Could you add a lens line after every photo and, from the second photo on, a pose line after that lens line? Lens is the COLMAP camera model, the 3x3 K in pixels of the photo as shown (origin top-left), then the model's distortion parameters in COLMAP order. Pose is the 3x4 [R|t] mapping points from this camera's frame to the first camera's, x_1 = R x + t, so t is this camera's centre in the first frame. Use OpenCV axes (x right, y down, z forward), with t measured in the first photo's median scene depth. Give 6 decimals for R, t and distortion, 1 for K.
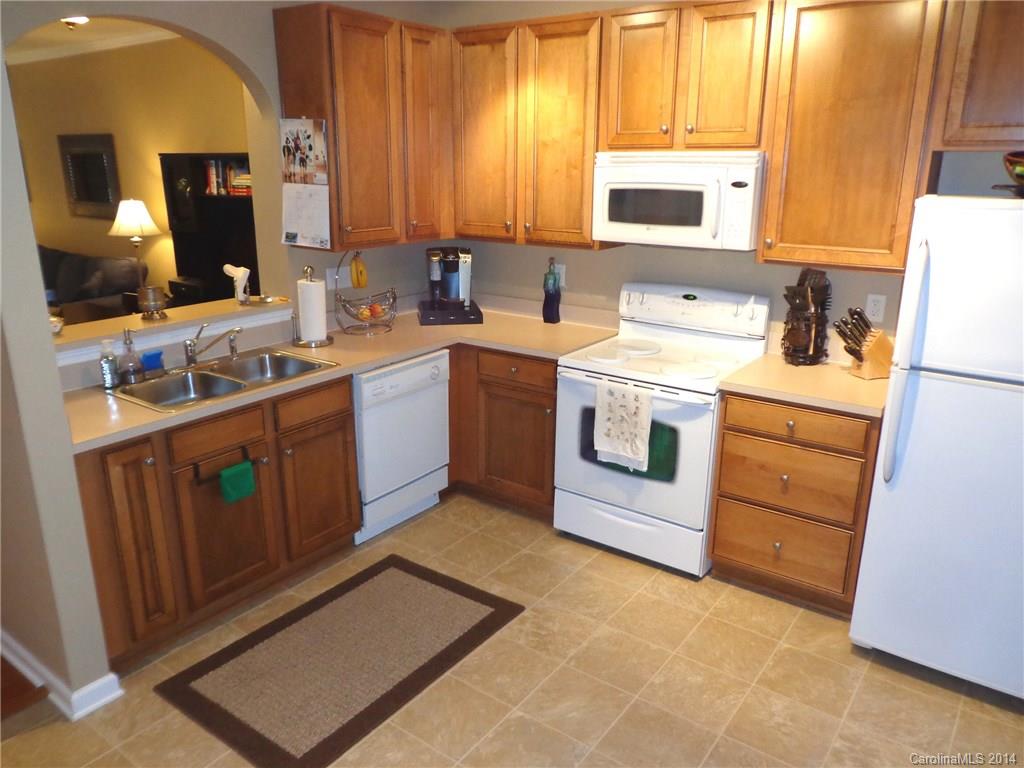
lens RADIAL K [[749.7, 0, 511.5], [0, 749.7, 378.1], [0, 0, 1]] dist [-0.006406, 0.007311]
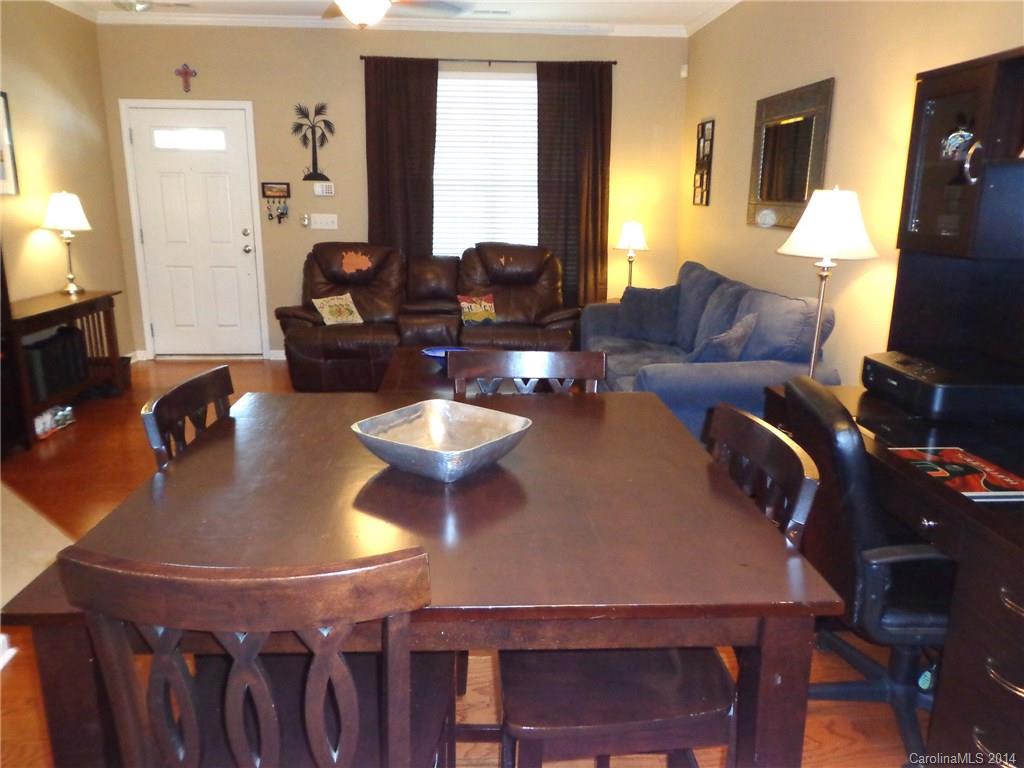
lens RADIAL K [[749.7, 0, 516.4], [0, 749.7, 381.9], [0, 0, 1]] dist [-0.006406, 0.007311]
pose [[0.636353, 0.195904, -0.746108, -0.413348], [-0.227956, 0.971775, 0.060734, -0.156708], [0.736947, 0.131431, 0.663050, 0.896946]]
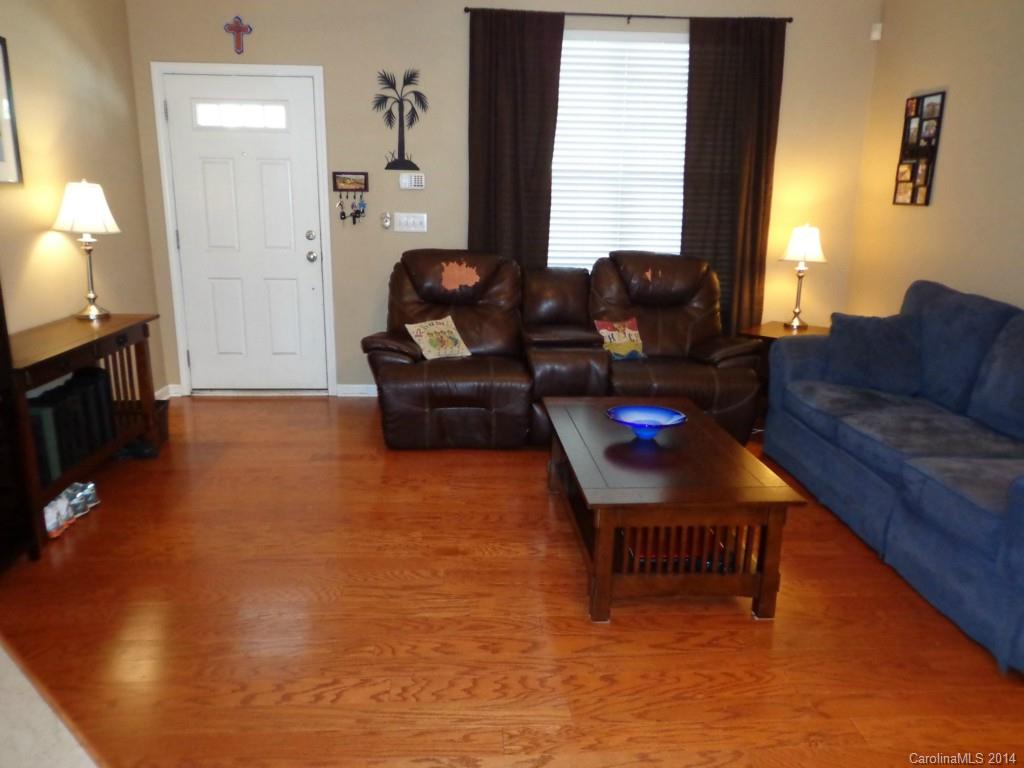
lens RADIAL K [[749.7, 0, 514.7], [0, 749.7, 385.1], [0, 0, 1]] dist [-0.006406, 0.007311]
pose [[0.634521, 0.203290, -0.745691, -0.880397], [-0.234761, 0.969901, 0.064652, -0.156909], [0.736390, 0.134036, 0.663147, 0.949219]]
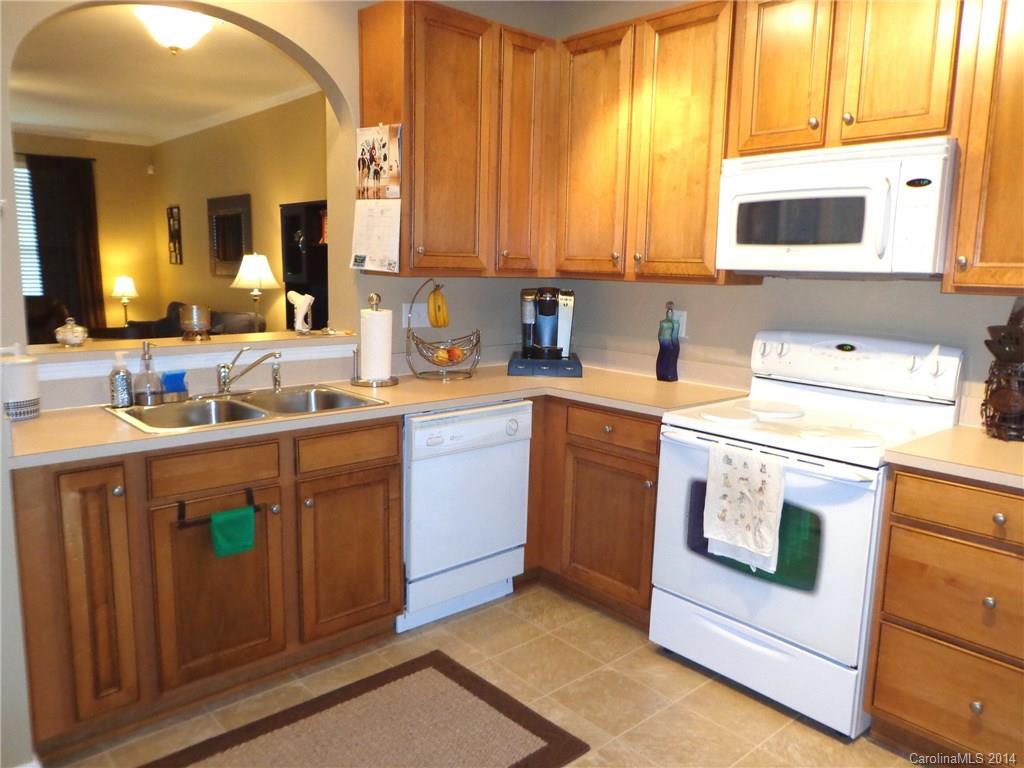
lens RADIAL K [[749.7, 0, 512.0], [0, 749.7, 380.3], [0, 0, 1]] dist [-0.006406, 0.007311]
pose [[0.977661, 0.048448, -0.204529, 0.066777], [-0.074943, 0.989467, -0.123852, 0.045983], [0.196375, 0.136414, 0.970993, 0.212498]]
